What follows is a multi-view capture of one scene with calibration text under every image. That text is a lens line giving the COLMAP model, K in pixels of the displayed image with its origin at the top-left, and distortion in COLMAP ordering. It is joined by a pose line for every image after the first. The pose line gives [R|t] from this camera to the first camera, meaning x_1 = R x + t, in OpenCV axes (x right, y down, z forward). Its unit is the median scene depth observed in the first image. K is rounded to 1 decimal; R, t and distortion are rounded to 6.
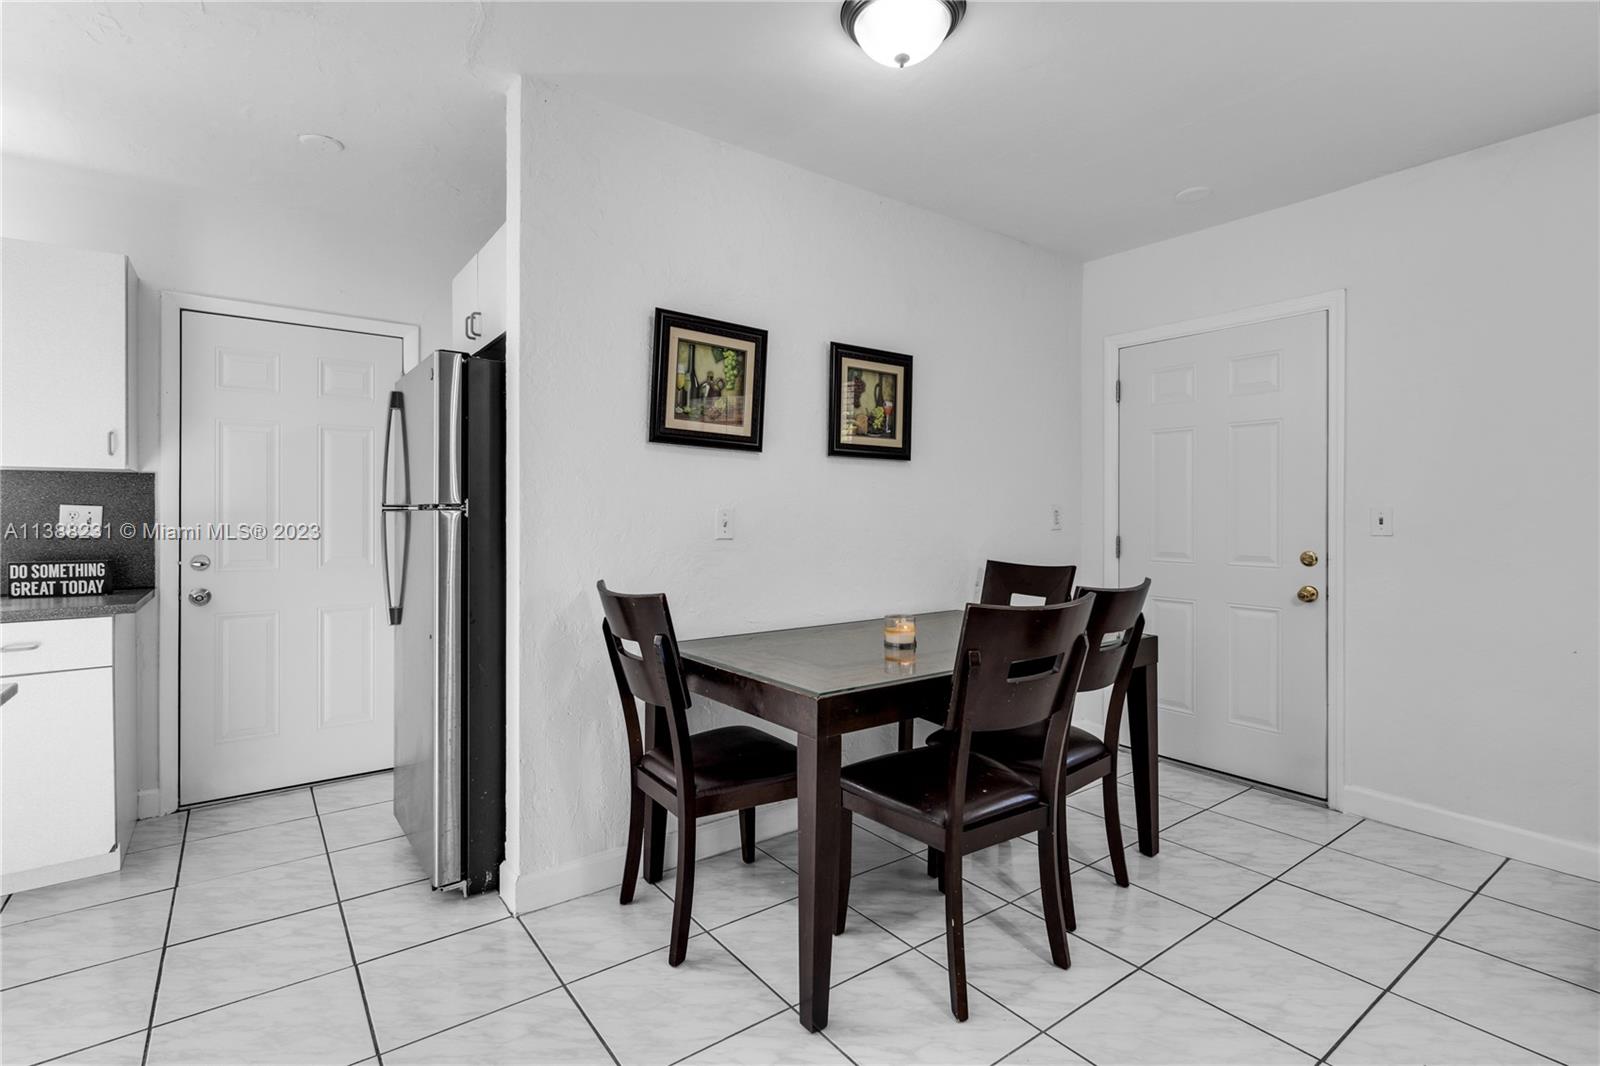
lens RADIAL K [[747.0, 0, 797.5], [0, 747.0, 517.6], [0, 0, 1]] dist [0.001350, 0.000332]
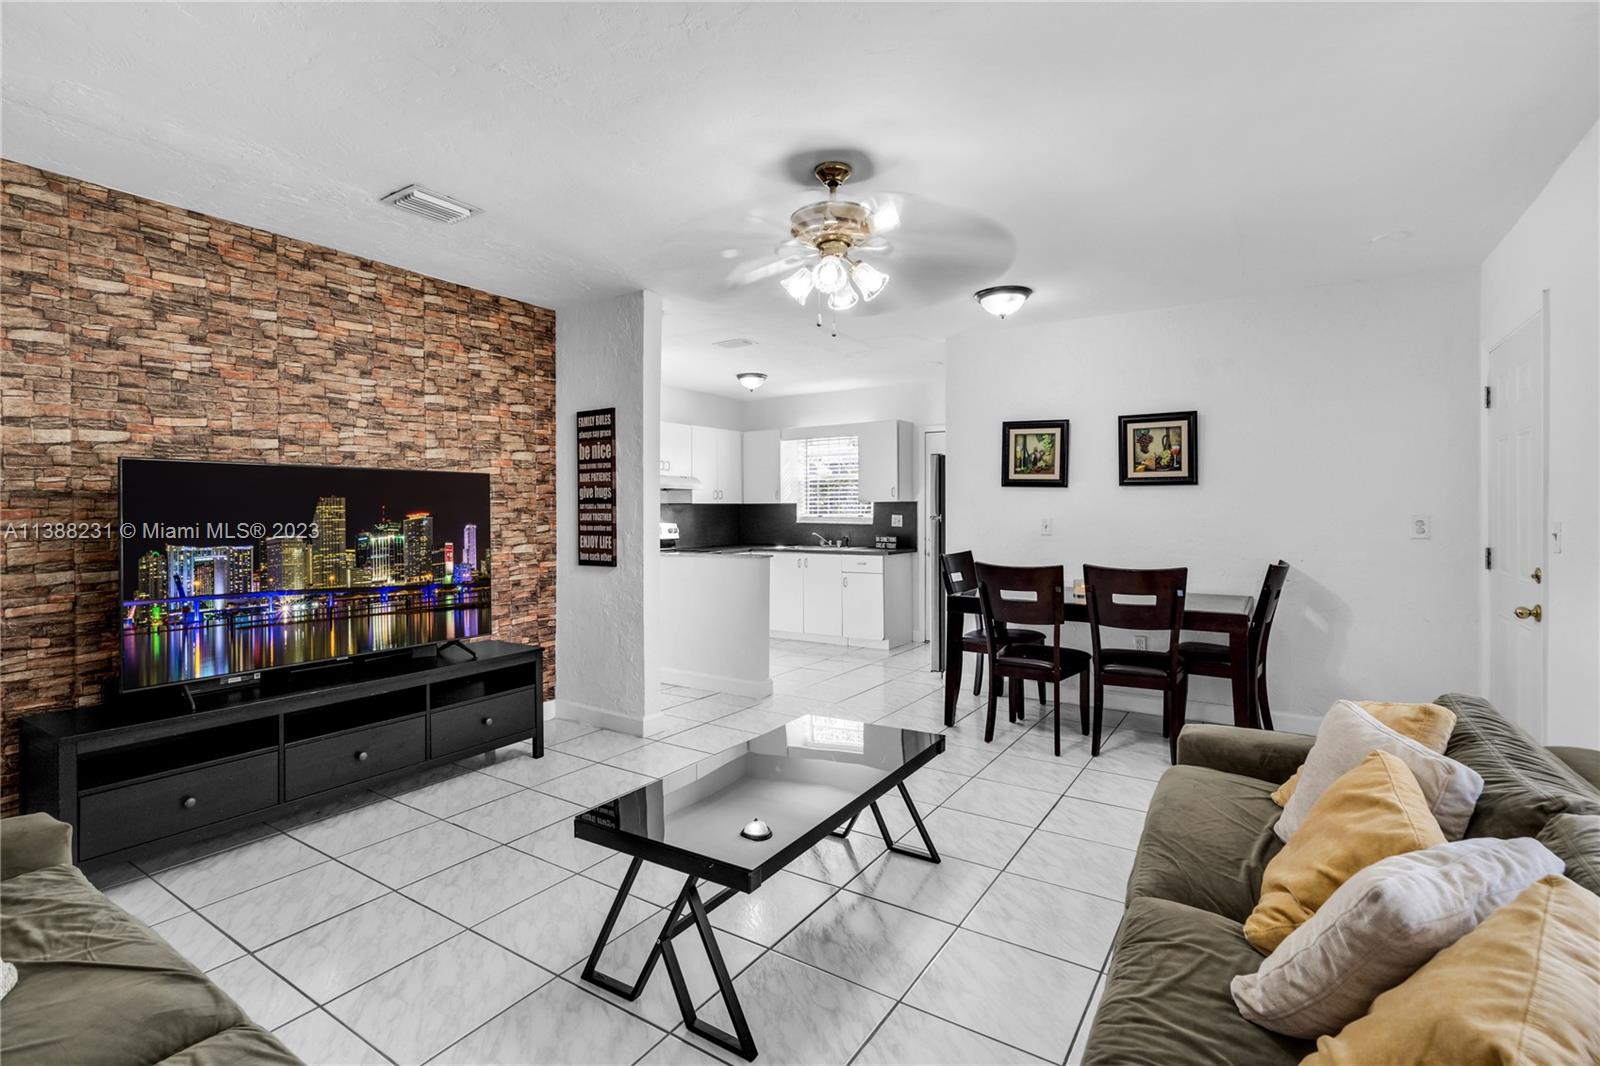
lens RADIAL K [[738.1, 0, 791.8], [0, 738.1, 509.2], [0, 0, 1]] dist [0.002884, 0.000086]
pose [[0.338877, -0.003058, -0.940826, 1.405173], [-0.002439, 0.999989, -0.004129, -0.026078], [0.940828, 0.003694, 0.338866, -0.226254]]
